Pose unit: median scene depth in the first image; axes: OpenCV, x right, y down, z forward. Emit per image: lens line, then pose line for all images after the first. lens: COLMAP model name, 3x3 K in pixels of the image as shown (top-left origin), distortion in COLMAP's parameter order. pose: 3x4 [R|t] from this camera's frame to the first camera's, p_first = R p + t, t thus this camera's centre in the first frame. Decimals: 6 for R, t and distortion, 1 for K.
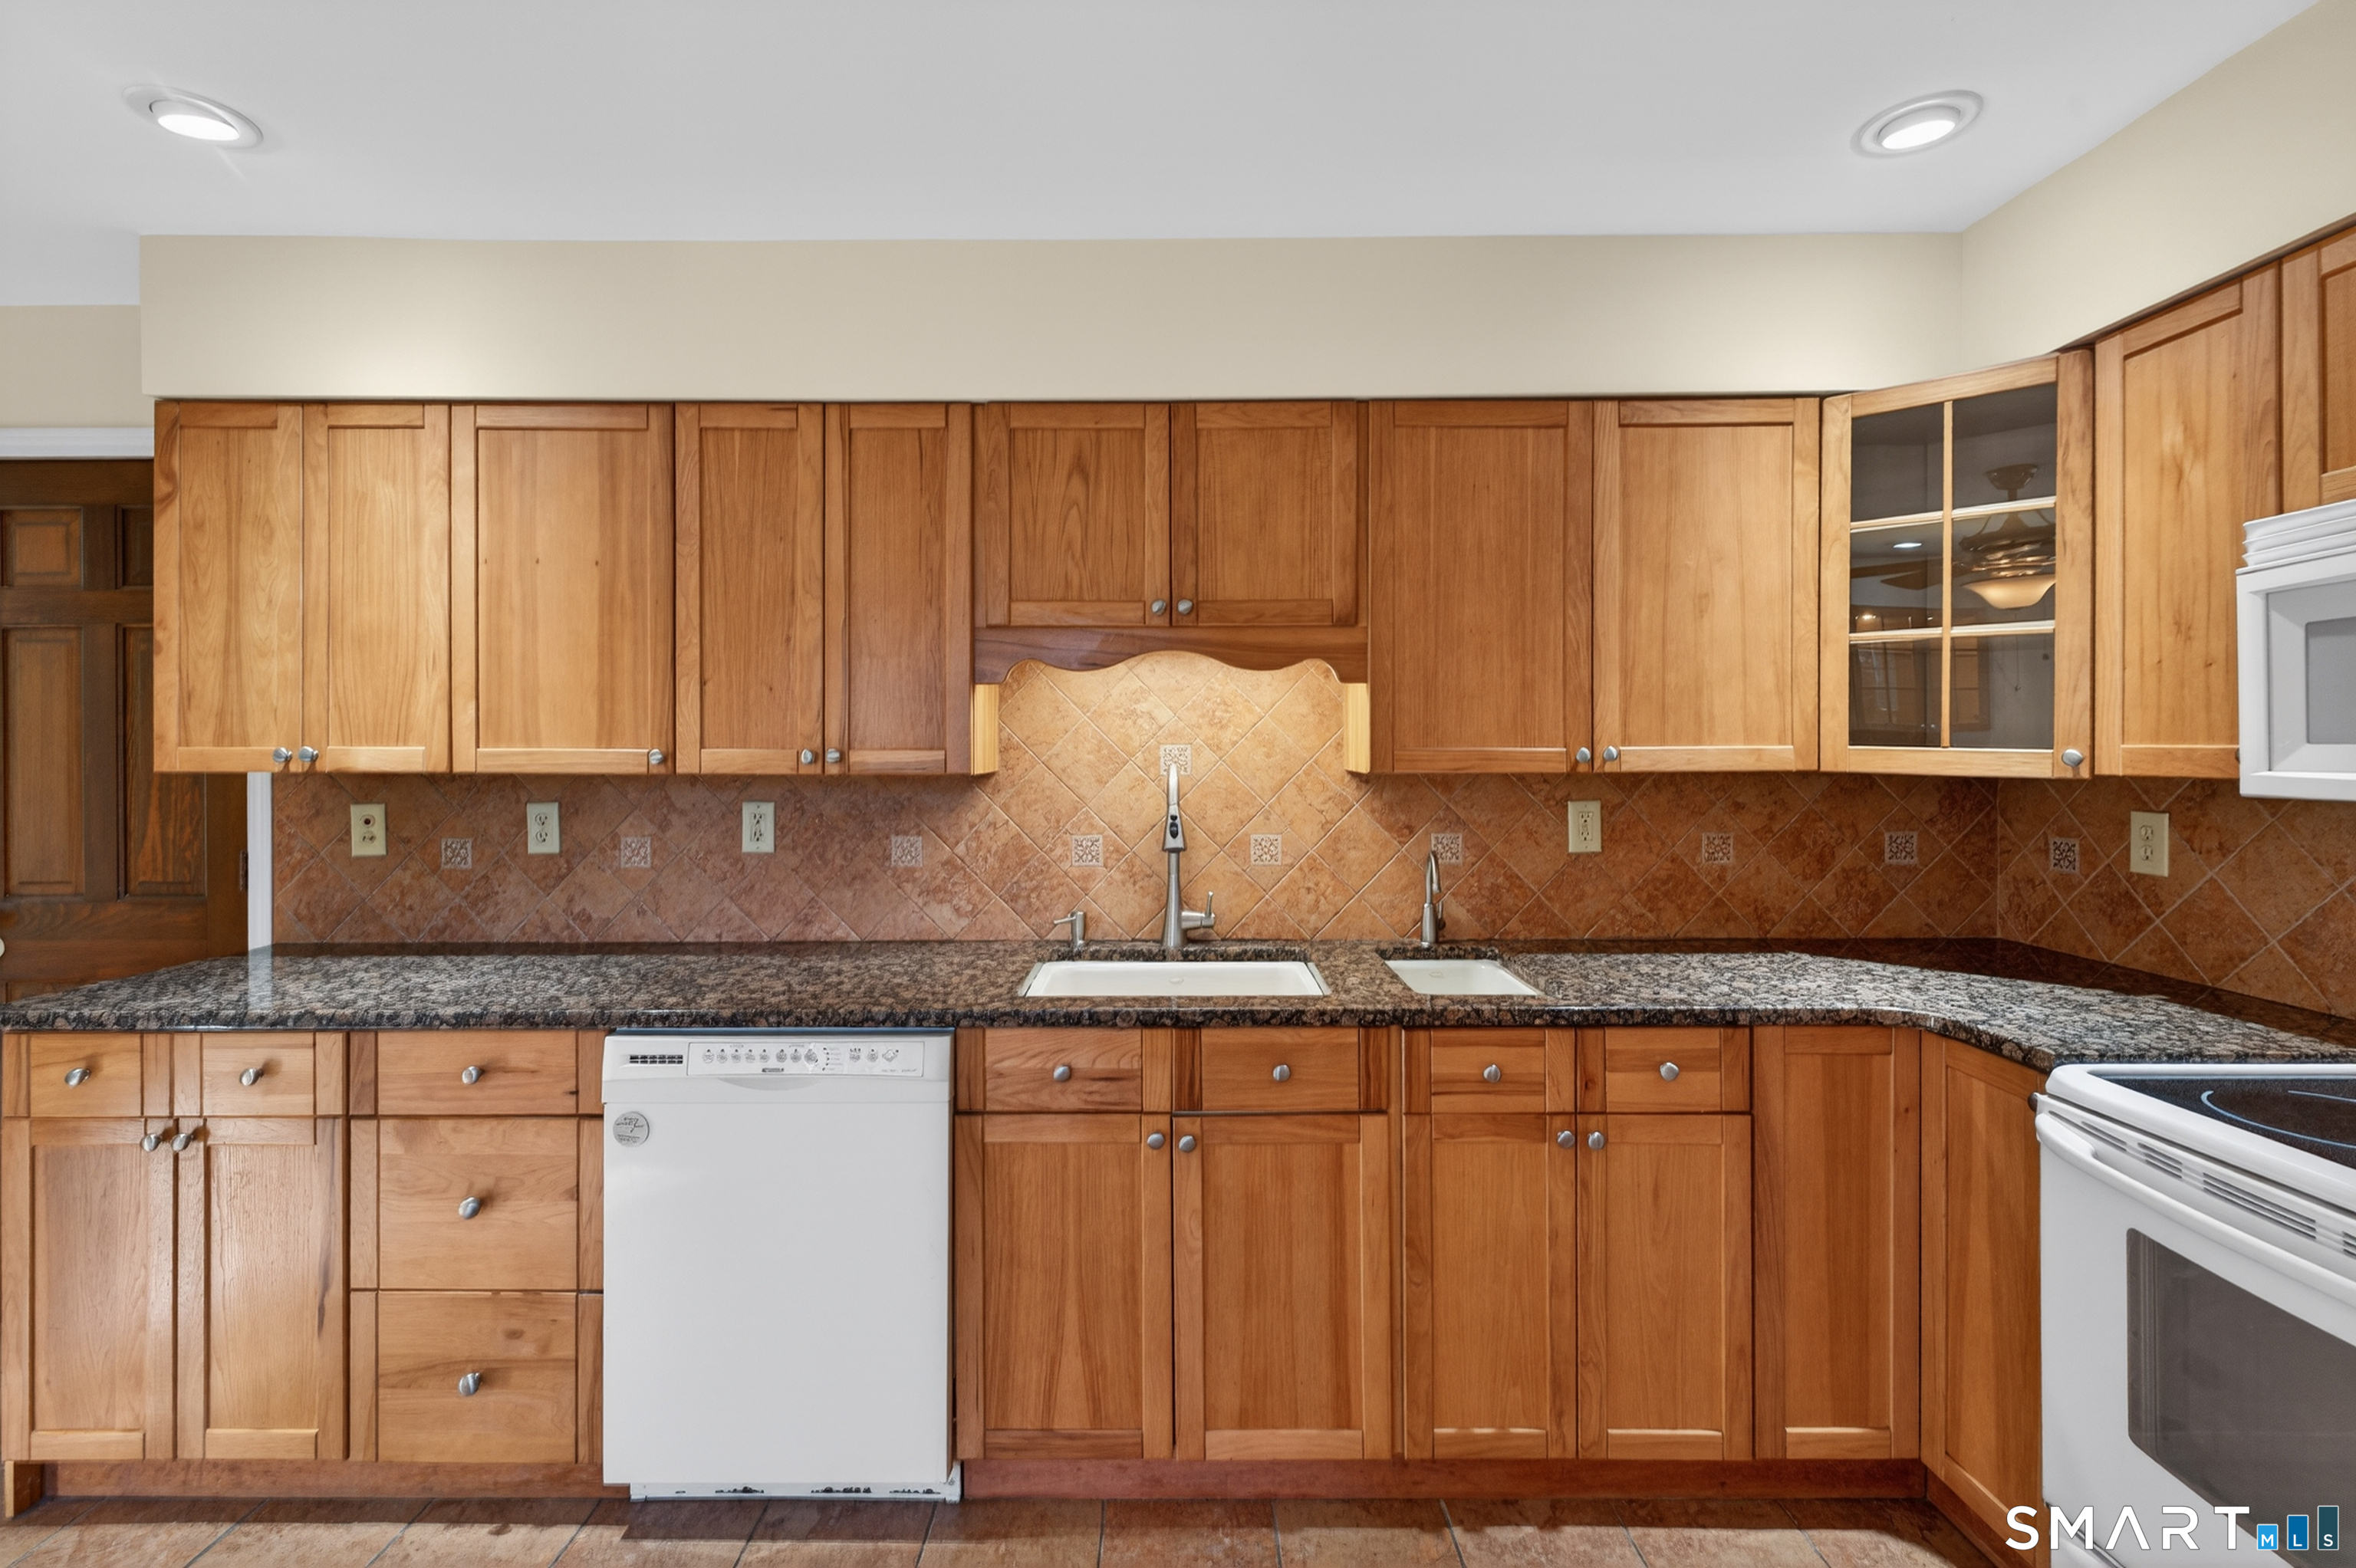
lens RADIAL K [[1043.4, 0, 1172.1], [0, 1043.4, 749.3], [0, 0, 1]] dist [0.003287, -0.000918]
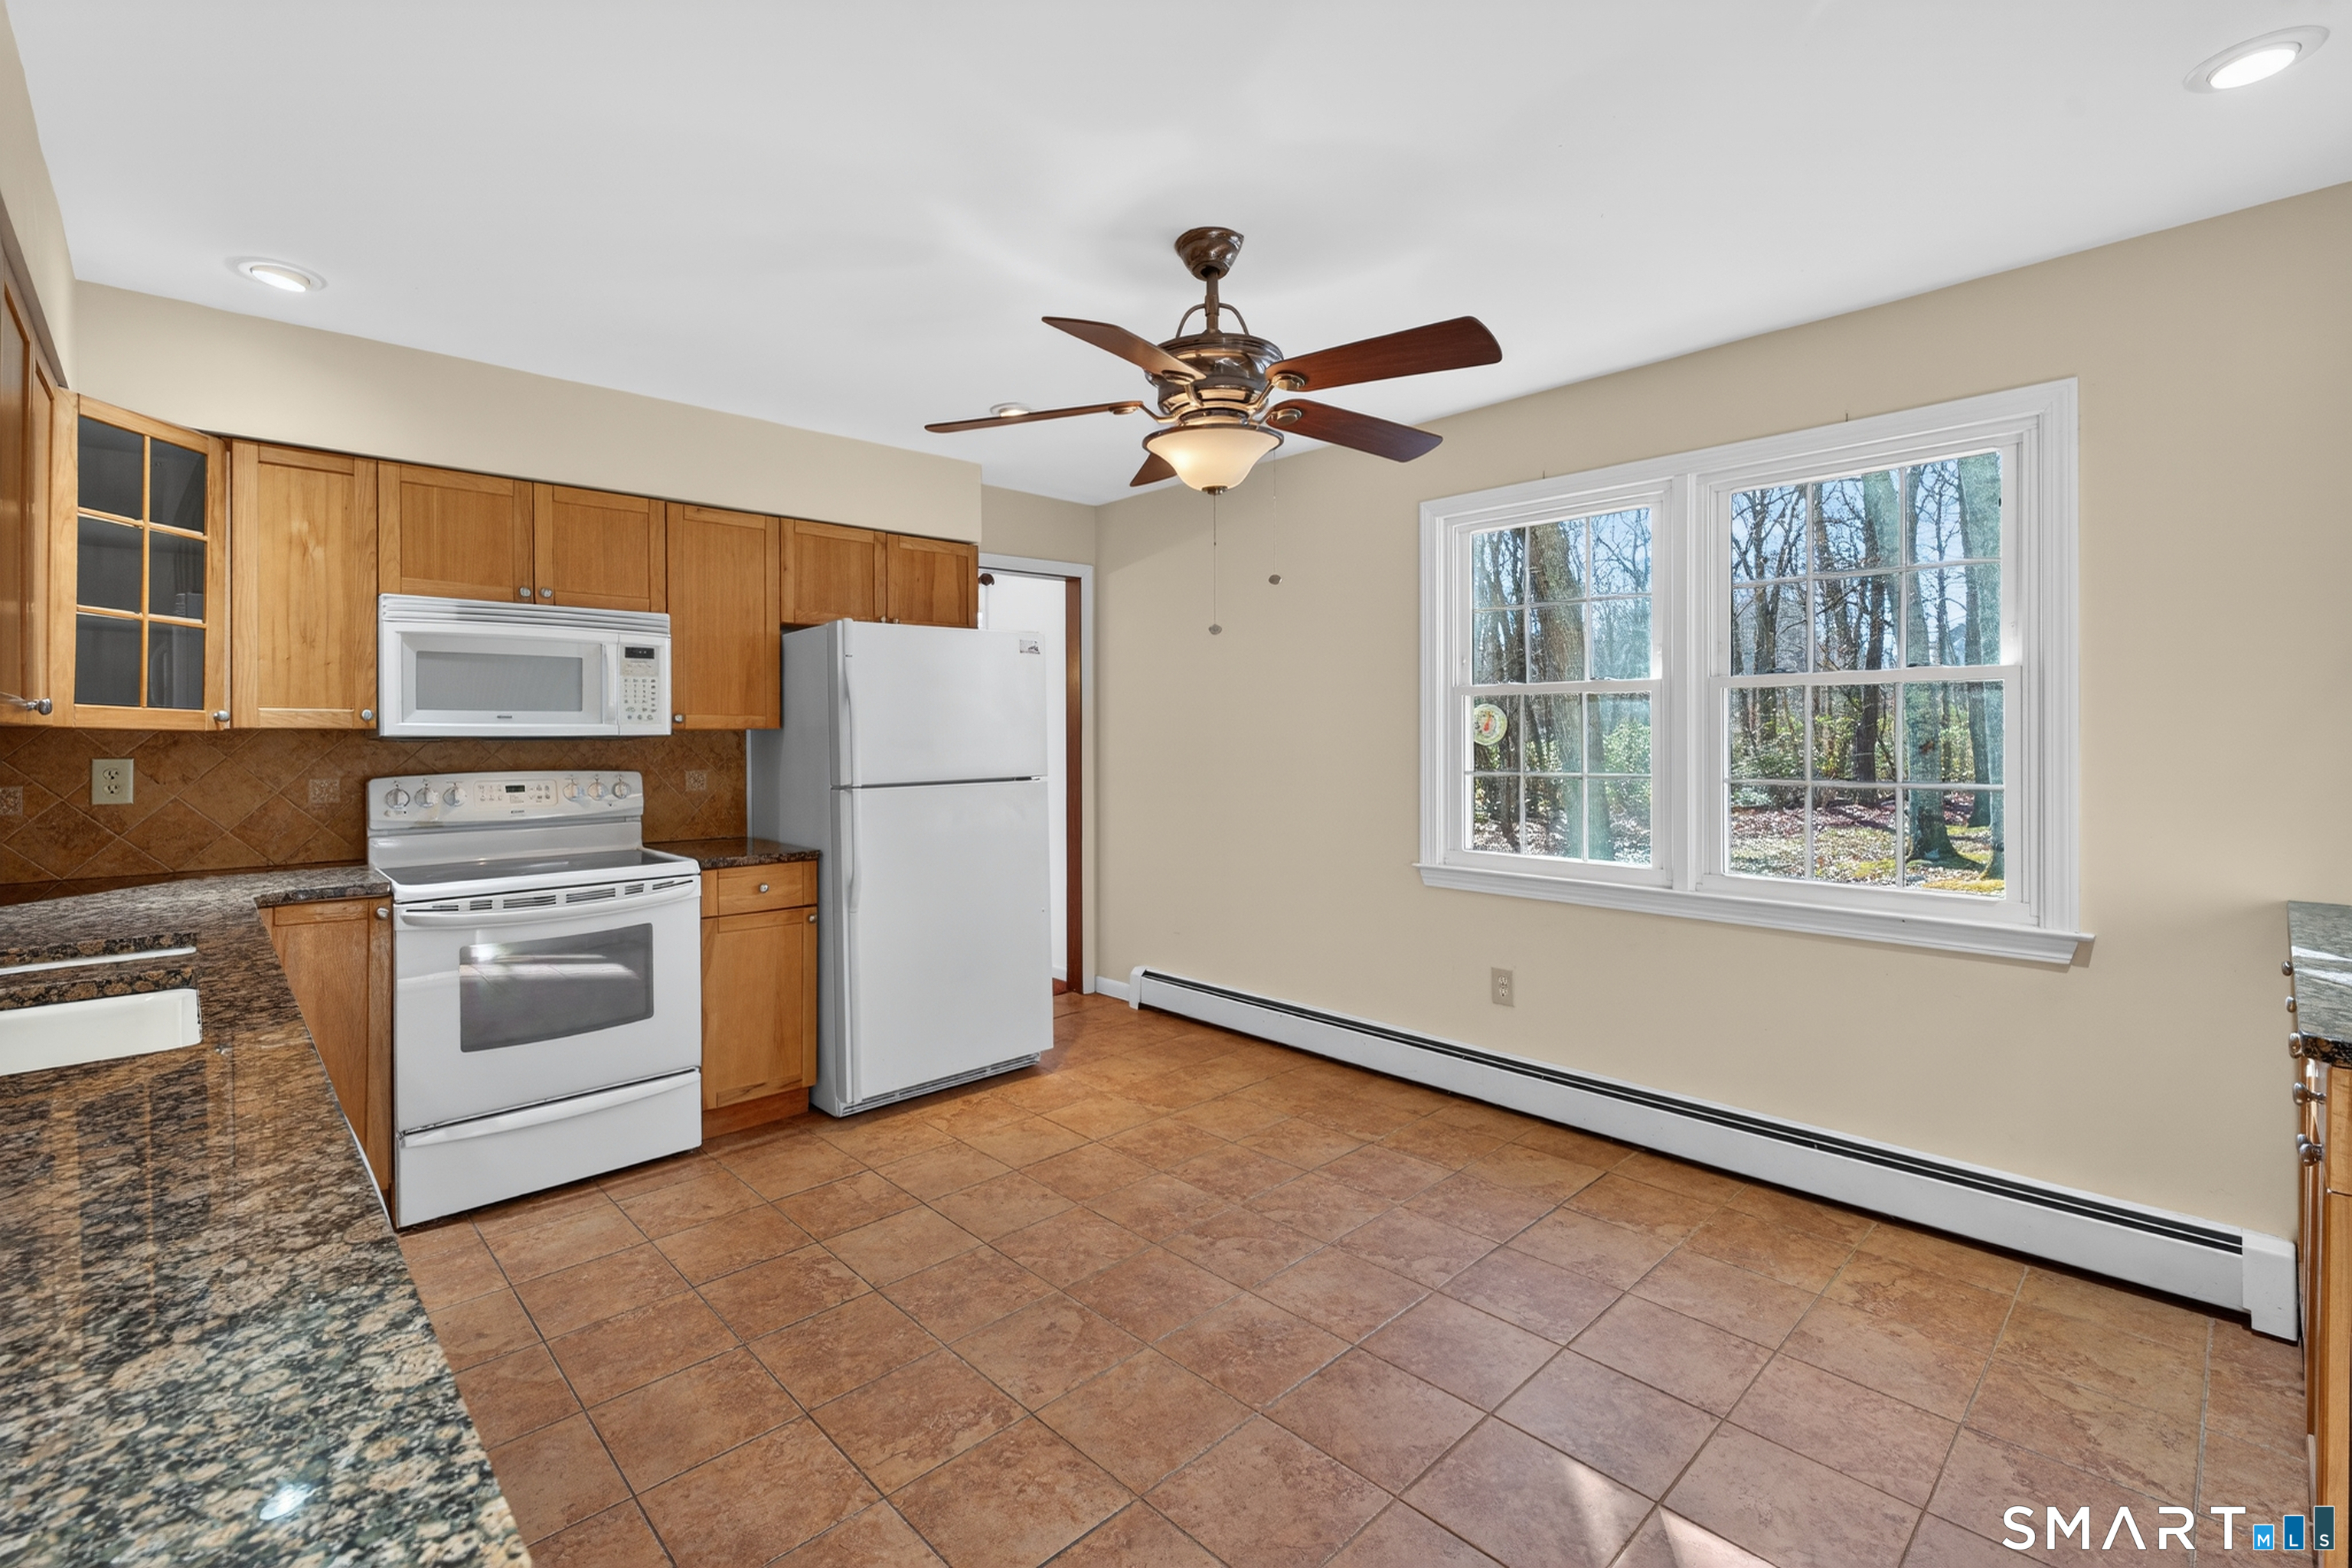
lens RADIAL K [[1041.7, 0, 1170.2], [0, 1041.7, 749.4], [0, 0, 1]] dist [0.003287, -0.000918]
pose [[-0.694925, -0.005503, 0.719062, -0.945864], [0.007387, 0.999863, 0.014791, 0.036196], [-0.719045, 0.015591, -0.694789, 0.901063]]
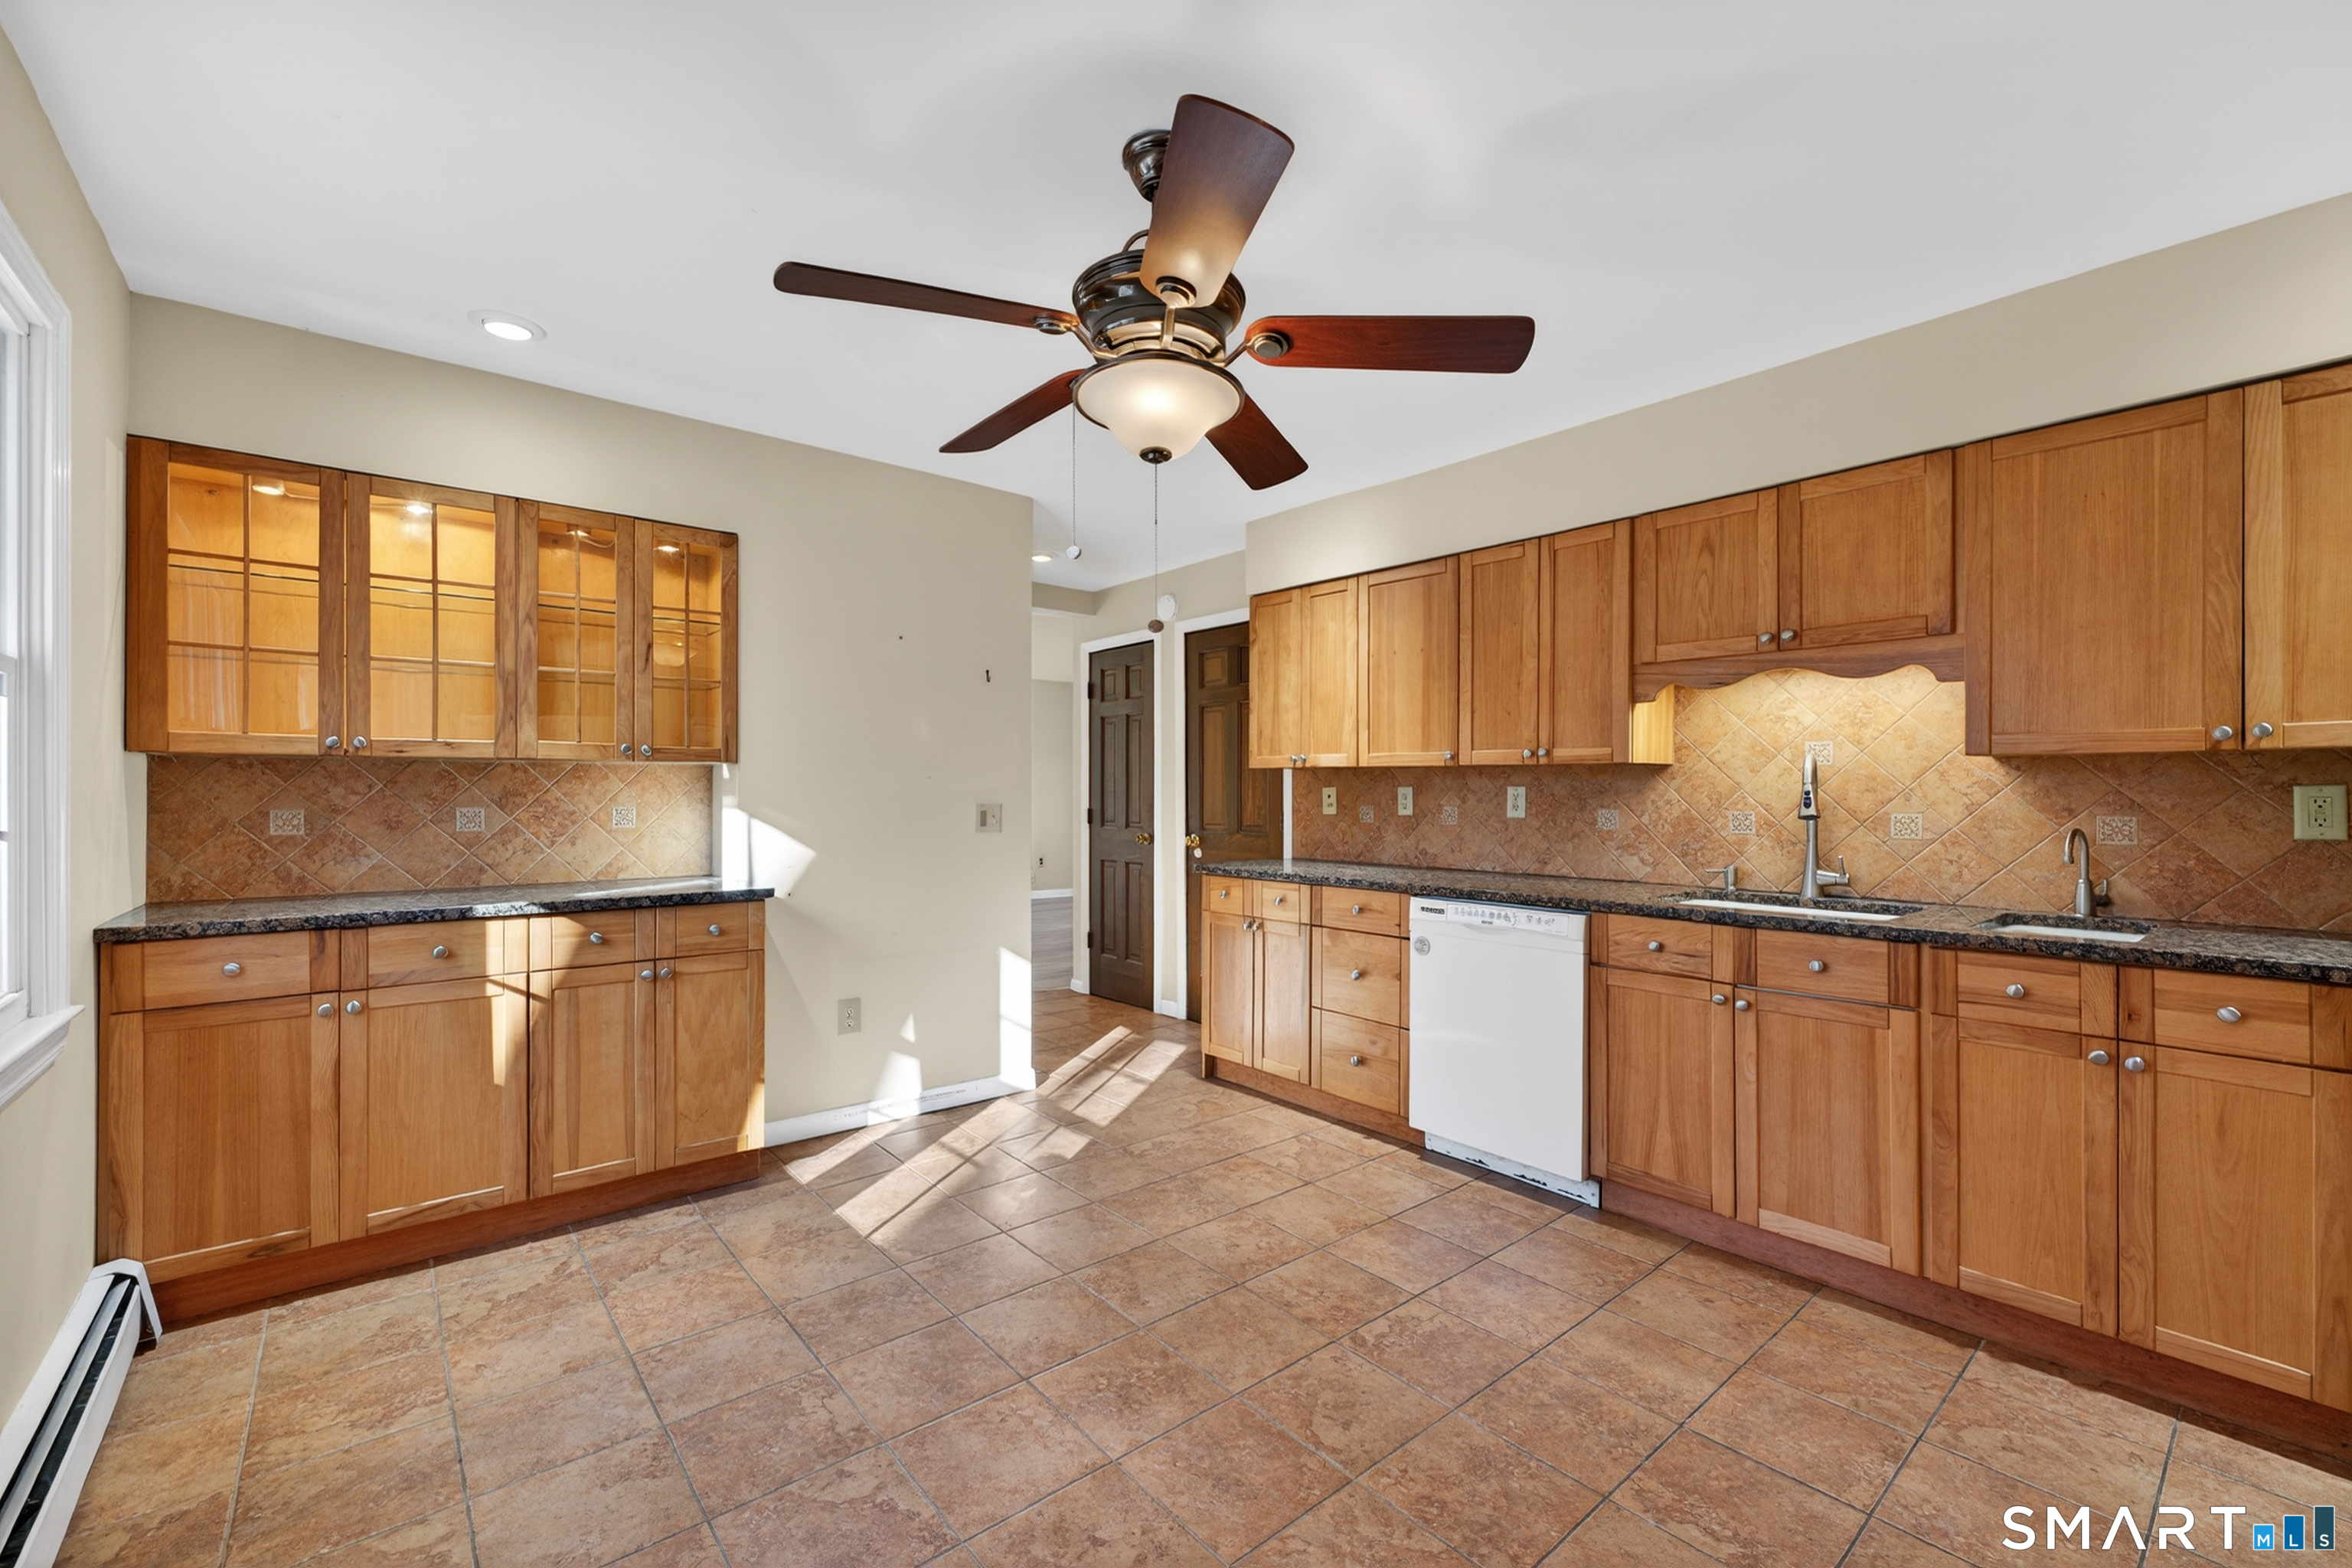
lens RADIAL K [[974.0, 0, 1176.0], [0, 974.0, 784.0], [0, 0, 1]] dist [0.001075, -0.000181]
pose [[0.650222, -0.002495, -0.759741, 0.456950], [-0.003483, 0.999974, -0.006265, 0.066721], [0.759737, 0.006720, 0.650196, -0.422597]]
